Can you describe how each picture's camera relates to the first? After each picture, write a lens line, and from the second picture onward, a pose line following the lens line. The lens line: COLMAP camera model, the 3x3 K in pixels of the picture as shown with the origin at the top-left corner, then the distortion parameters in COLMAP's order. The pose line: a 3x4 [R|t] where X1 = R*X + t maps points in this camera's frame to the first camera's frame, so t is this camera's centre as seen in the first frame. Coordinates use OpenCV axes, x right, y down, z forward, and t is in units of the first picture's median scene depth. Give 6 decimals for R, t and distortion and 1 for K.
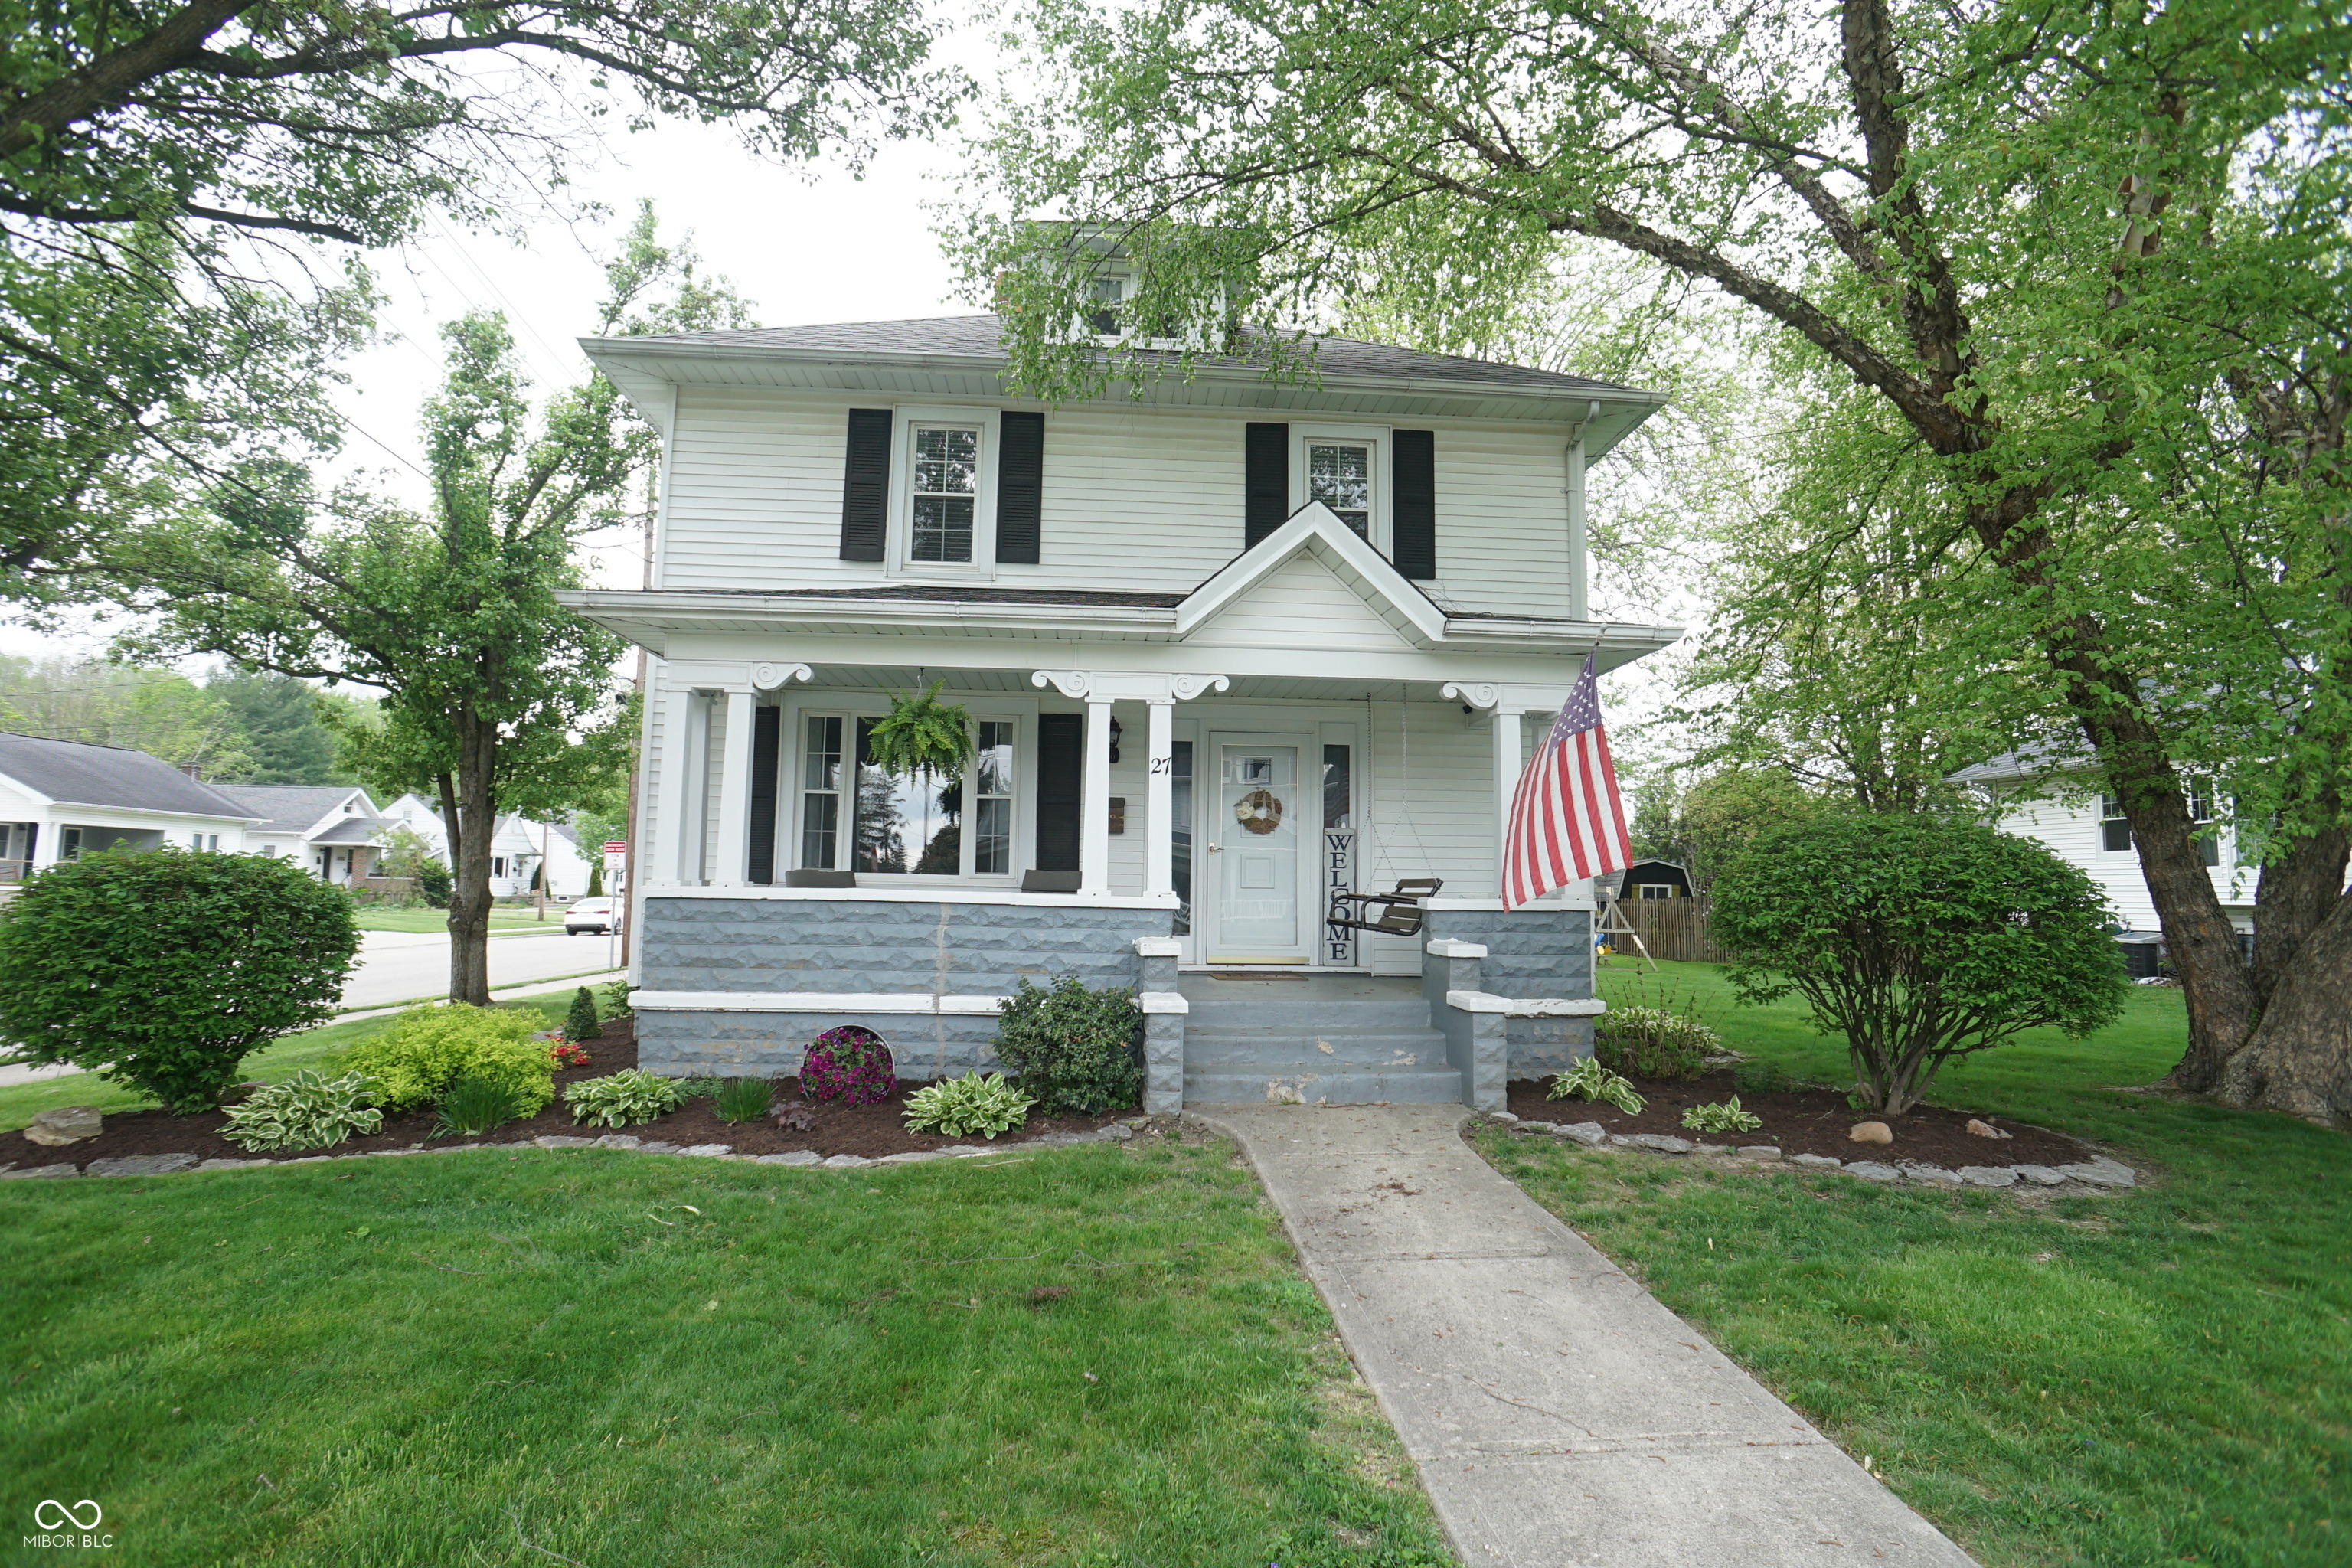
lens RADIAL K [[1221.2, 0, 1176.0], [0, 1221.2, 784.0], [0, 0, 1]] dist [-0.083445, 0.047535]
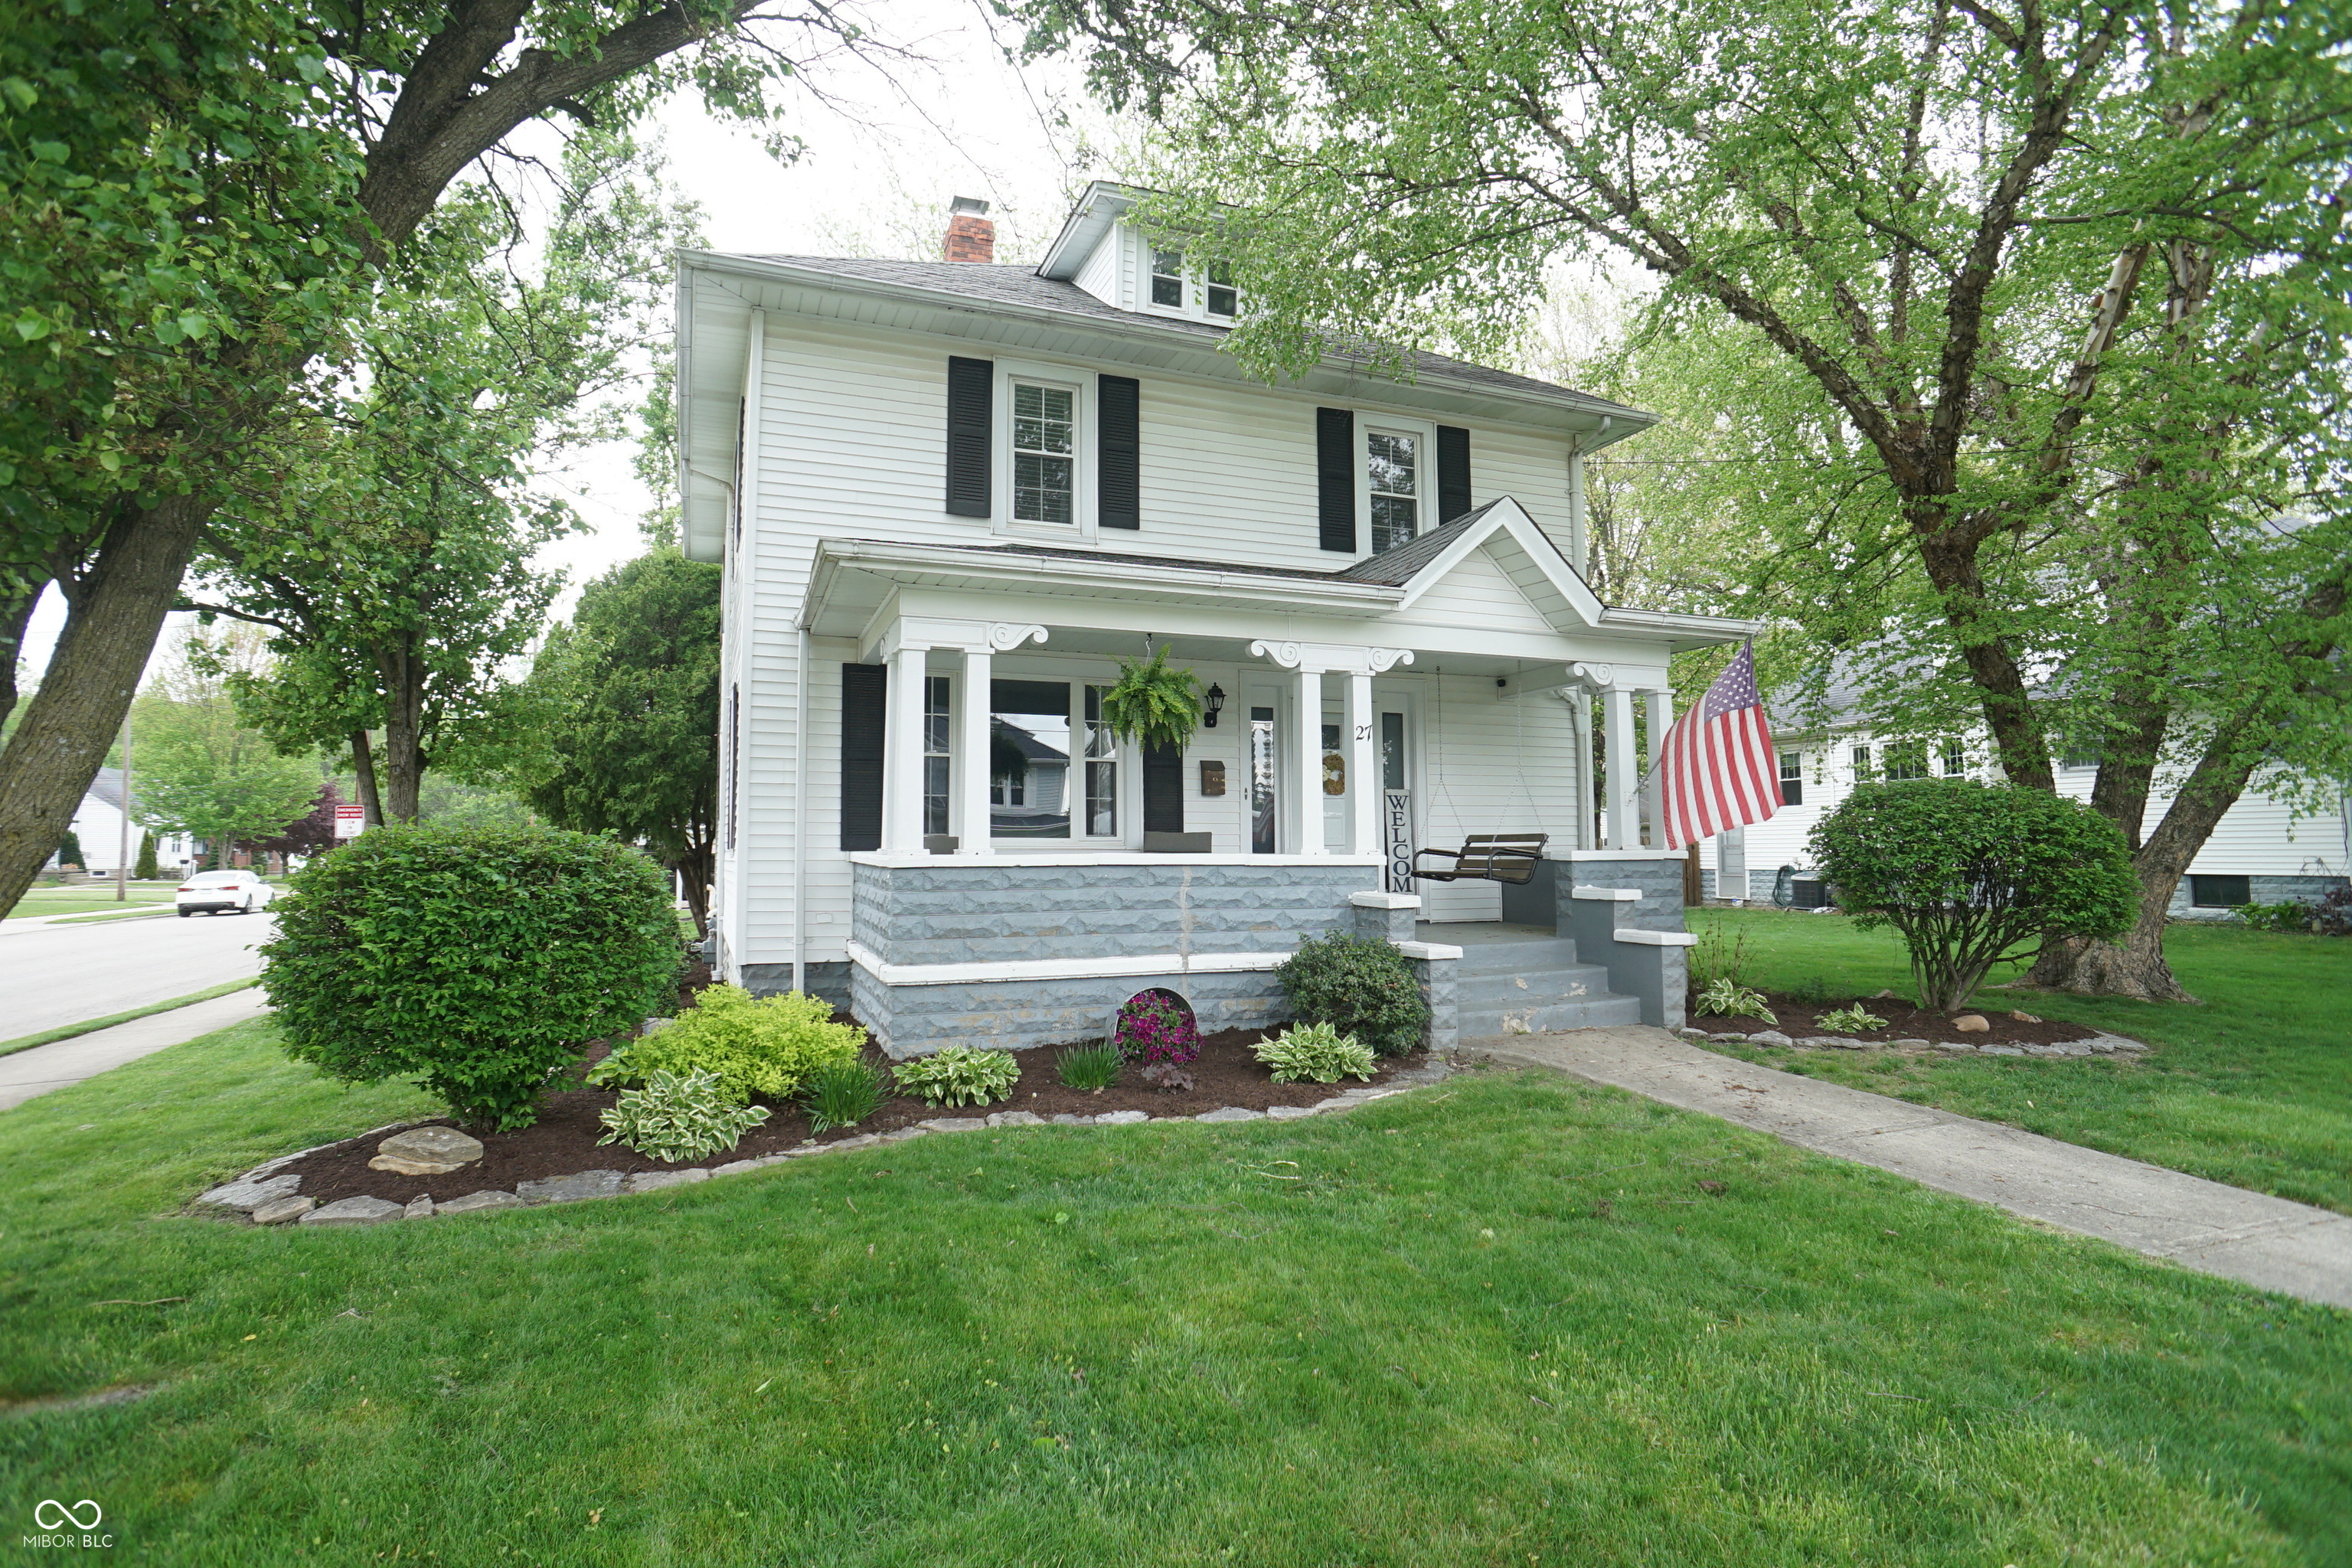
lens RADIAL K [[1221.2, 0, 1176.0], [0, 1221.2, 784.0], [0, 0, 1]] dist [-0.083445, 0.047535]
pose [[0.954794, -0.003395, 0.297250, -0.386808], [-0.007172, 0.999381, 0.034453, -0.004710], [-0.297183, -0.035028, 0.954178, 0.017434]]
